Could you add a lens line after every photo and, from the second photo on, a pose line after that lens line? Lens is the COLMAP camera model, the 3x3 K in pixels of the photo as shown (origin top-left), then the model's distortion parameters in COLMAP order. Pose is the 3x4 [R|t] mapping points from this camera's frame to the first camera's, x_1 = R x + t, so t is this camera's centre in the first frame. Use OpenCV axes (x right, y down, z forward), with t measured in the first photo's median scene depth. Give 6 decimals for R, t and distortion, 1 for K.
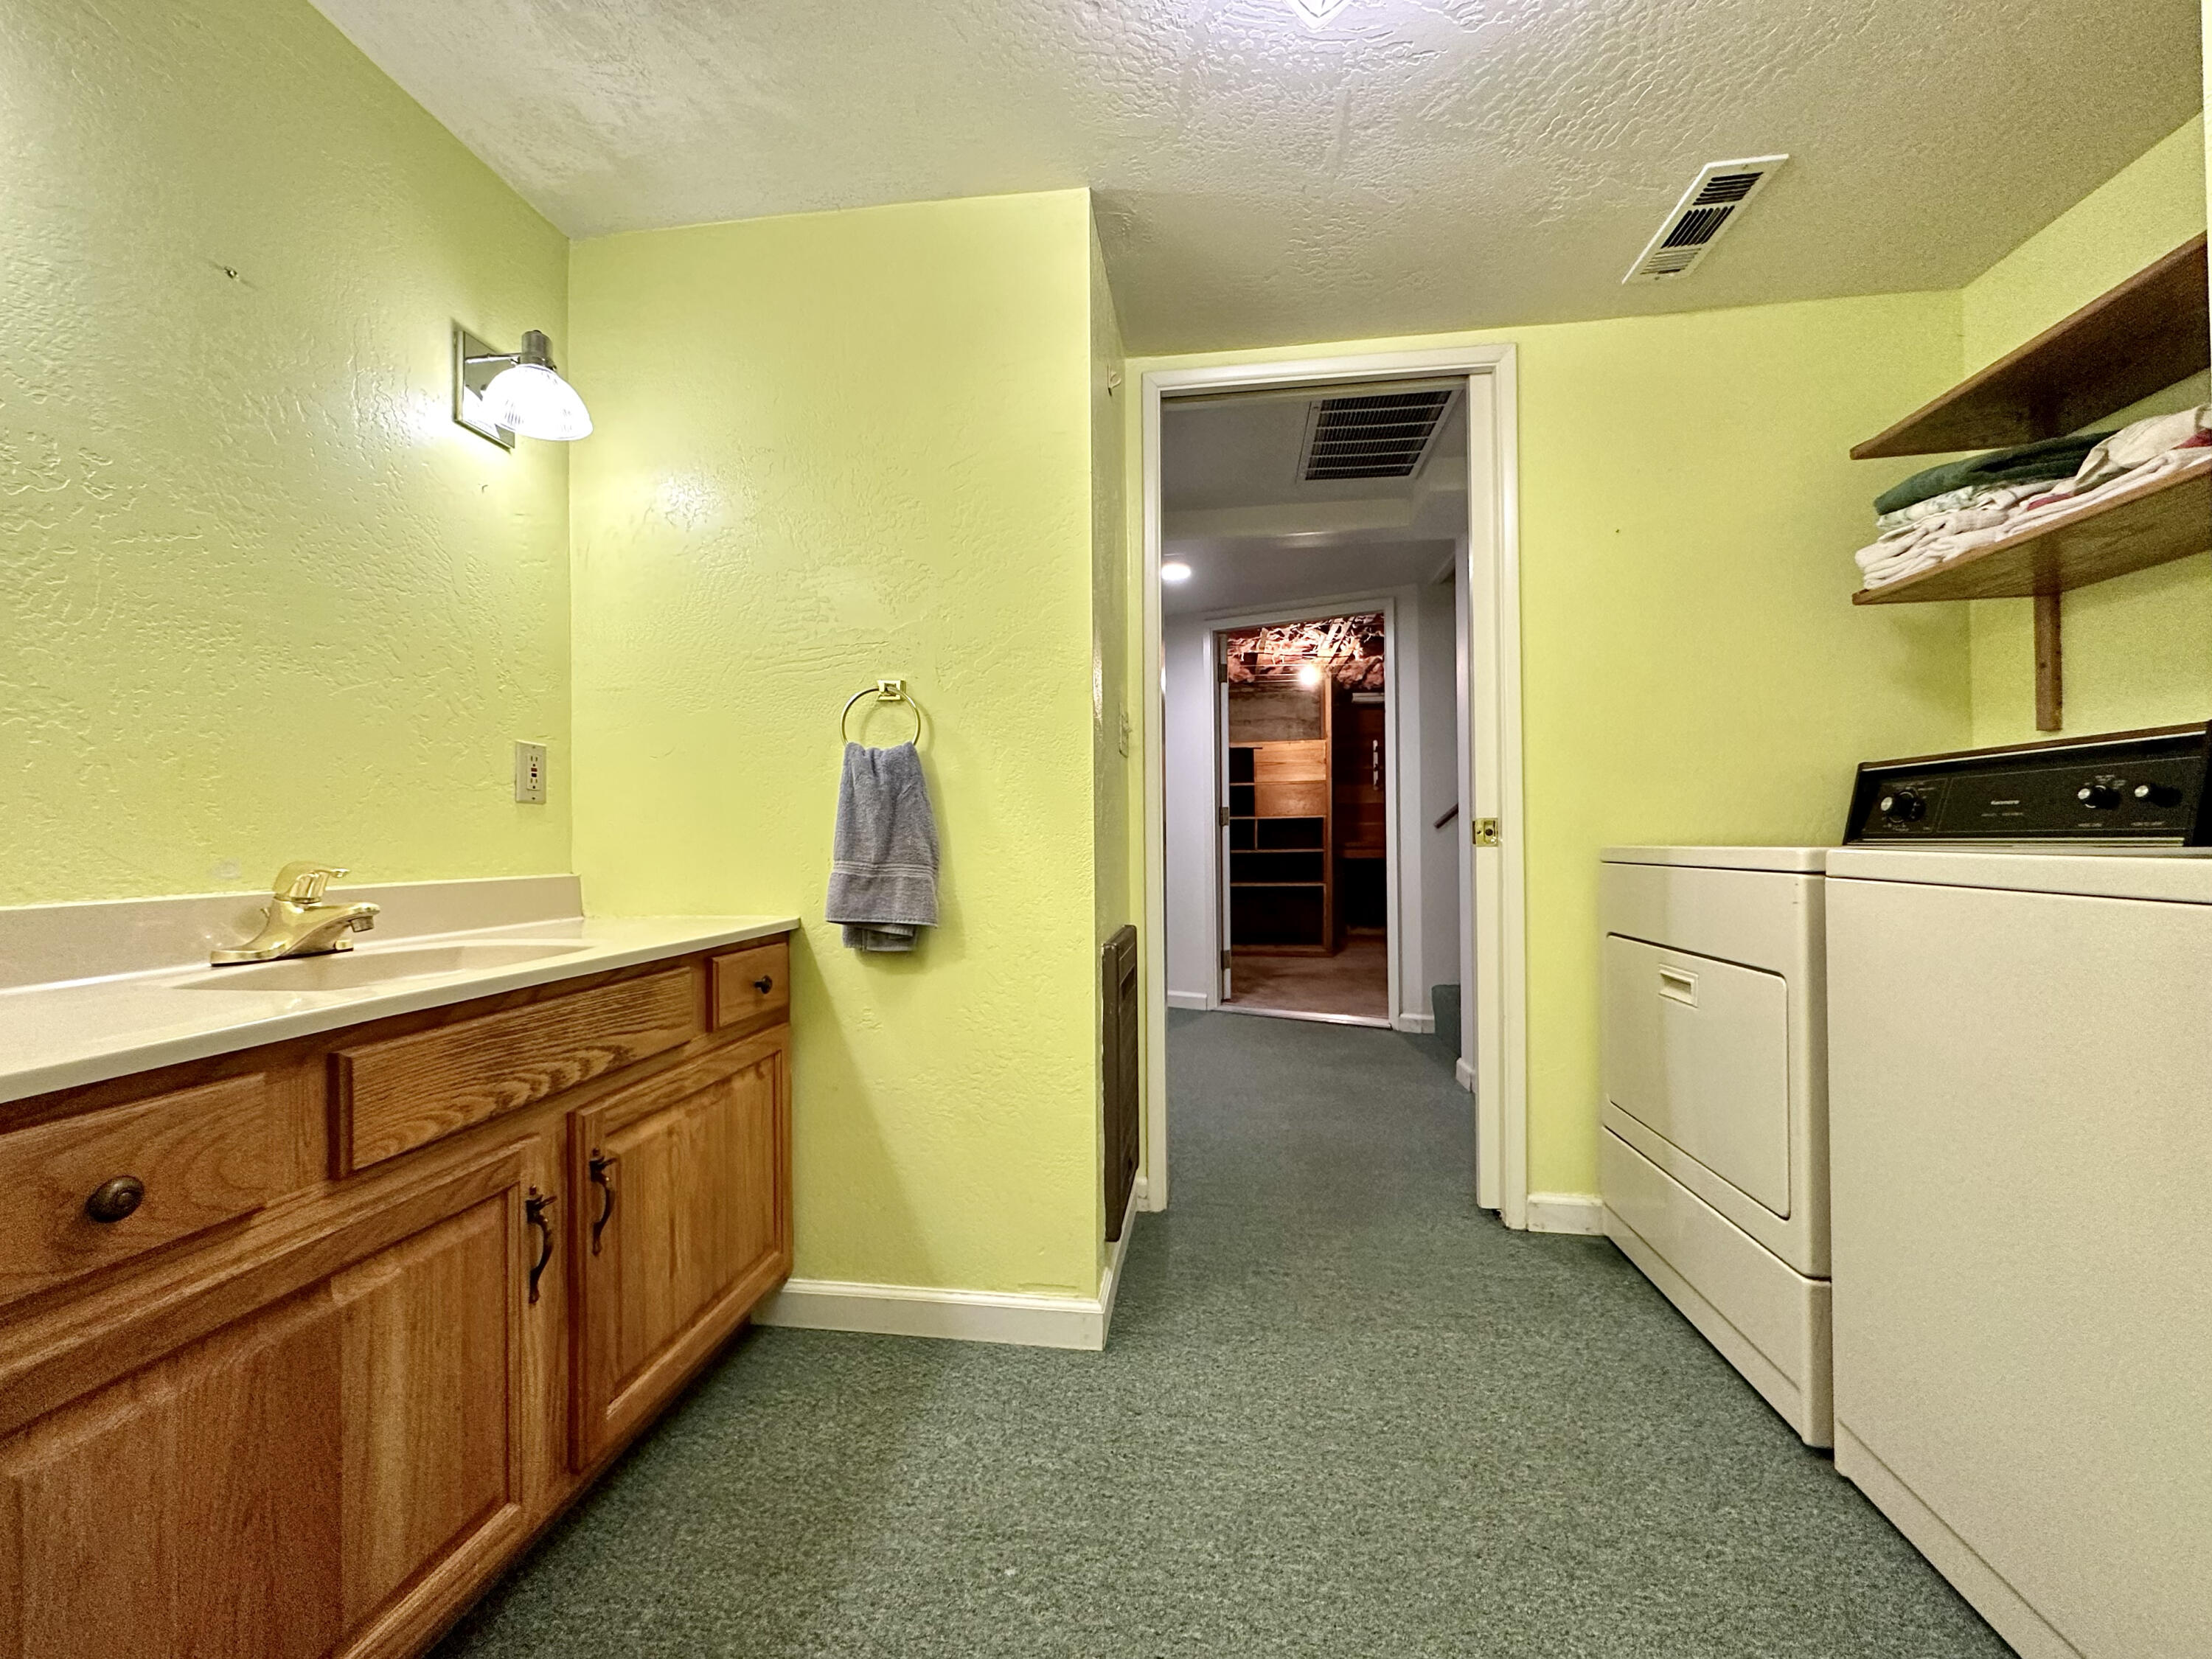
lens RADIAL K [[898.2, 0, 1095.4], [0, 898.2, 825.3], [0, 0, 1]] dist [-0.001904, 0.000293]
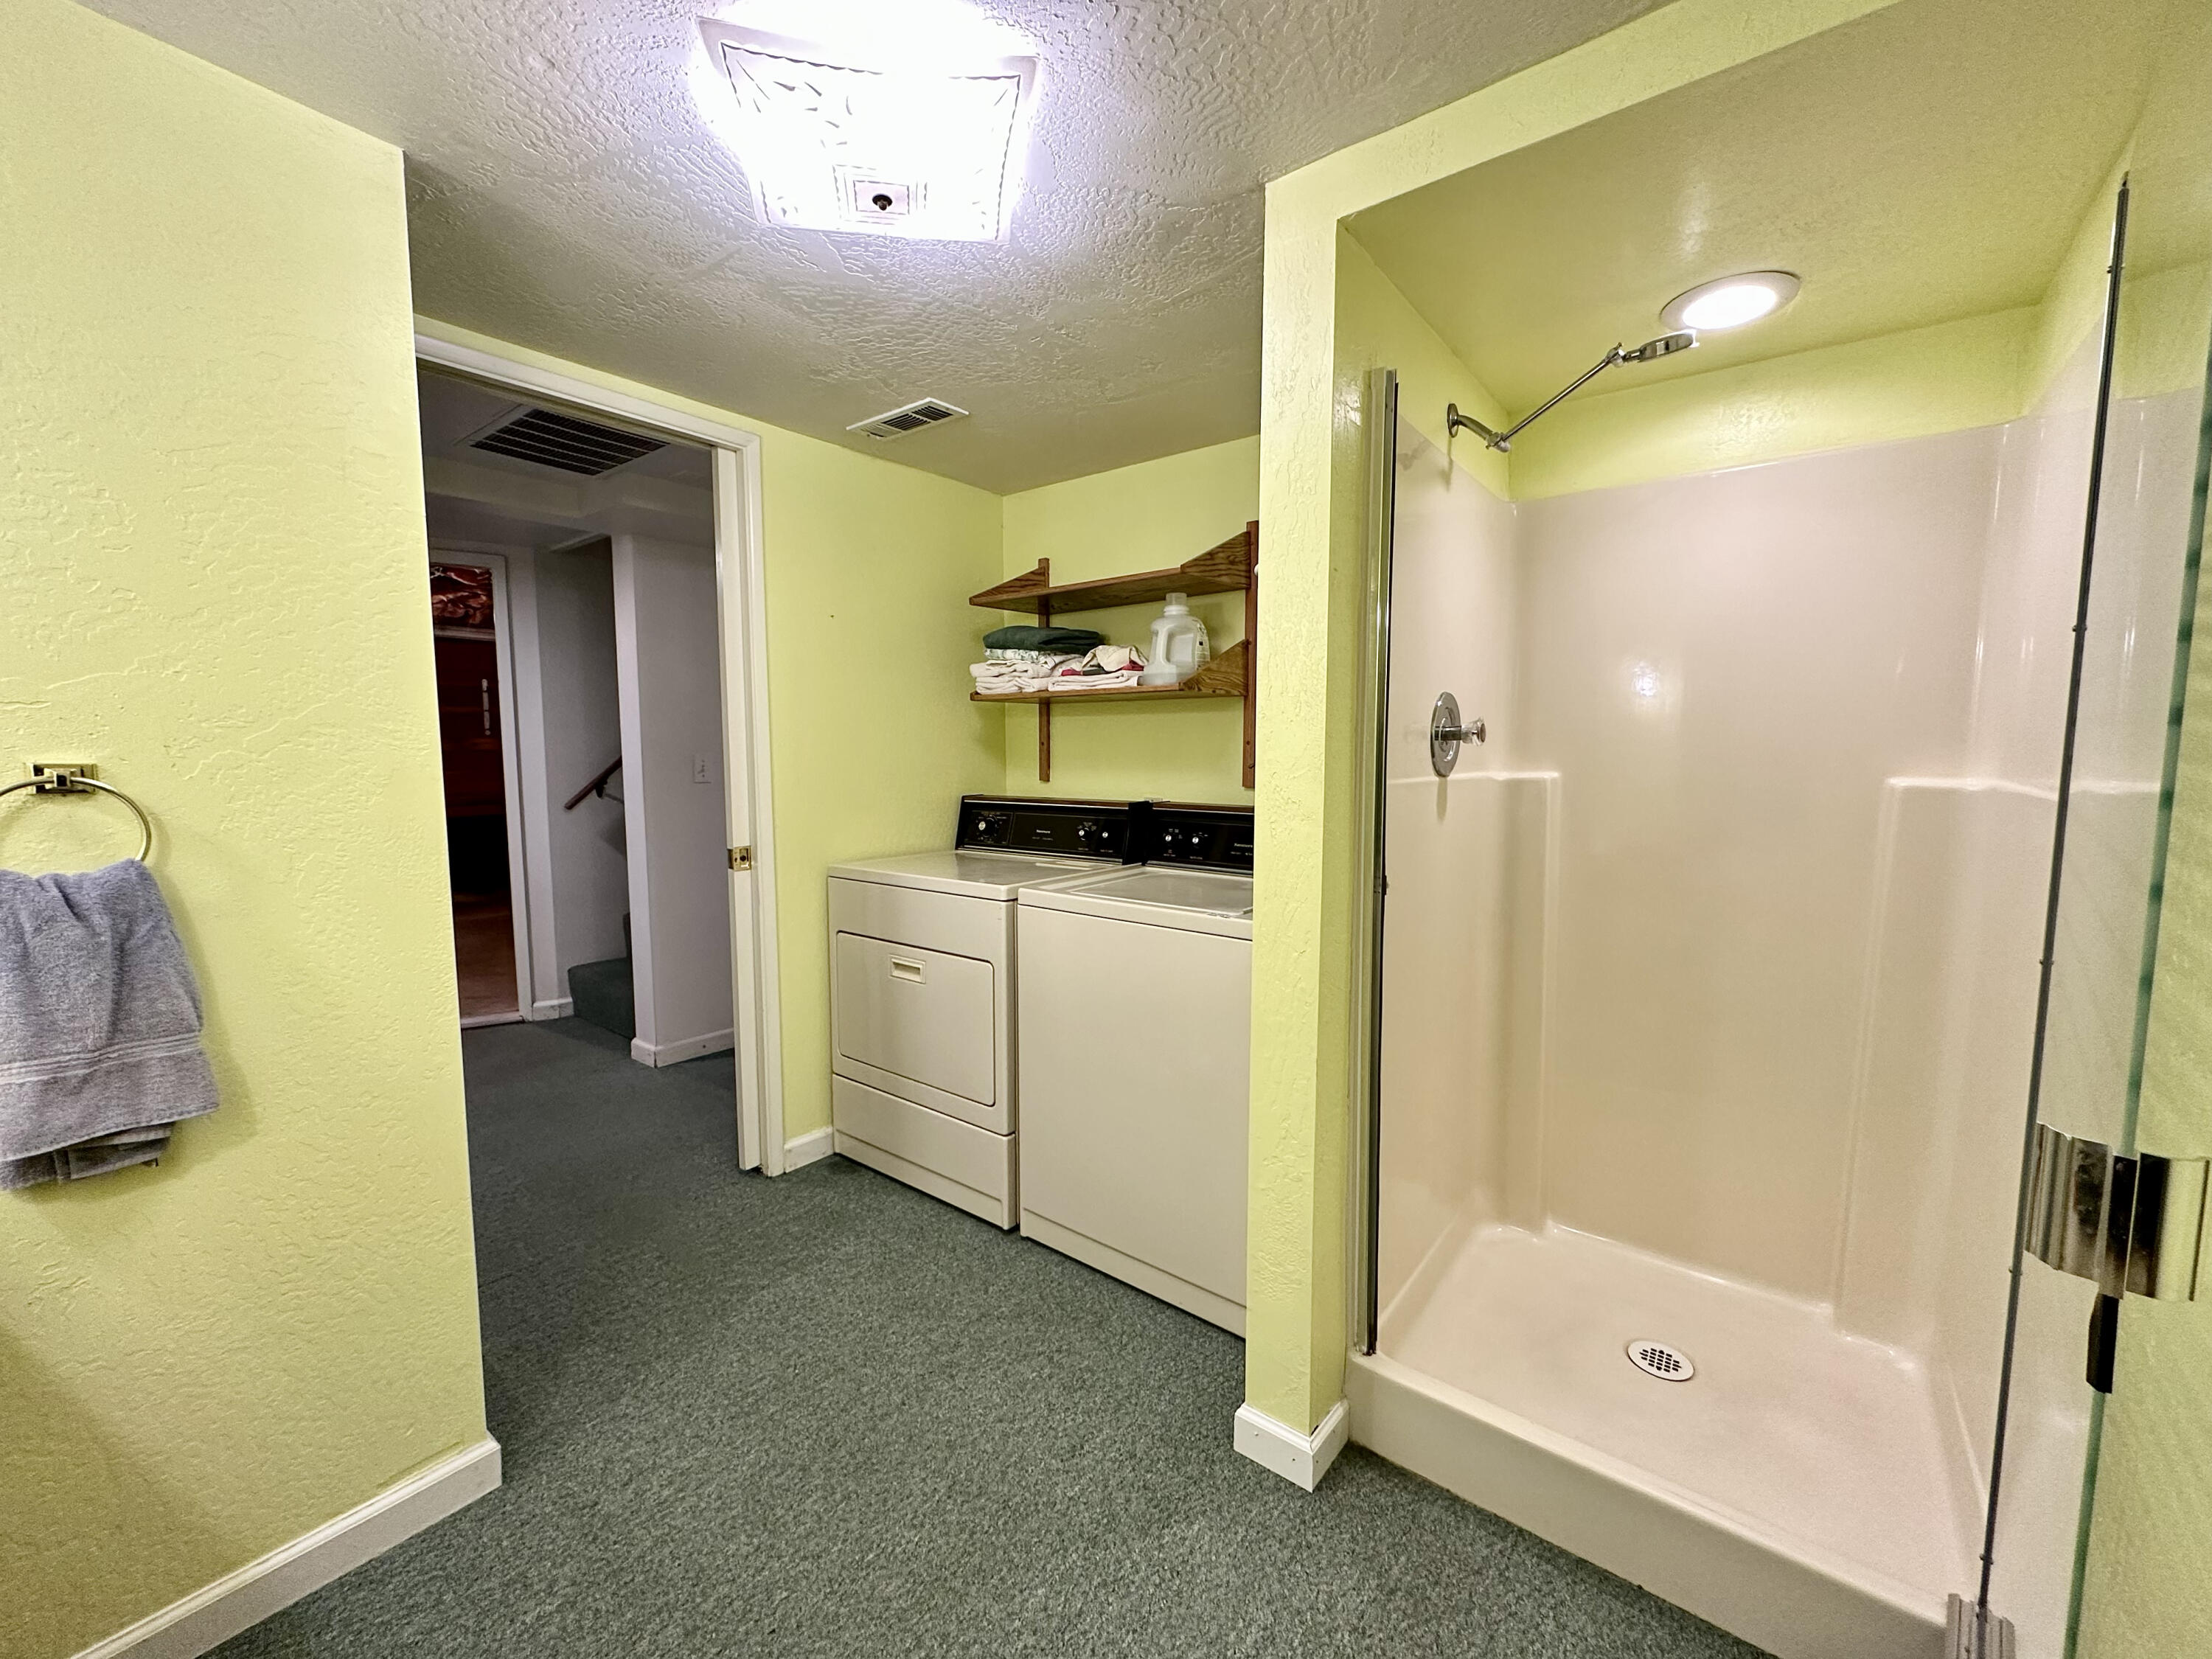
lens RADIAL K [[898.2, 0, 1106.4], [0, 898.2, 817.8], [0, 0, 1]] dist [-0.001904, 0.000293]
pose [[0.489545, -0.068176, 0.869309, -0.440109], [-0.016508, 0.996036, 0.087411, -0.198472], [-0.871822, -0.057142, 0.486479, 0.029680]]
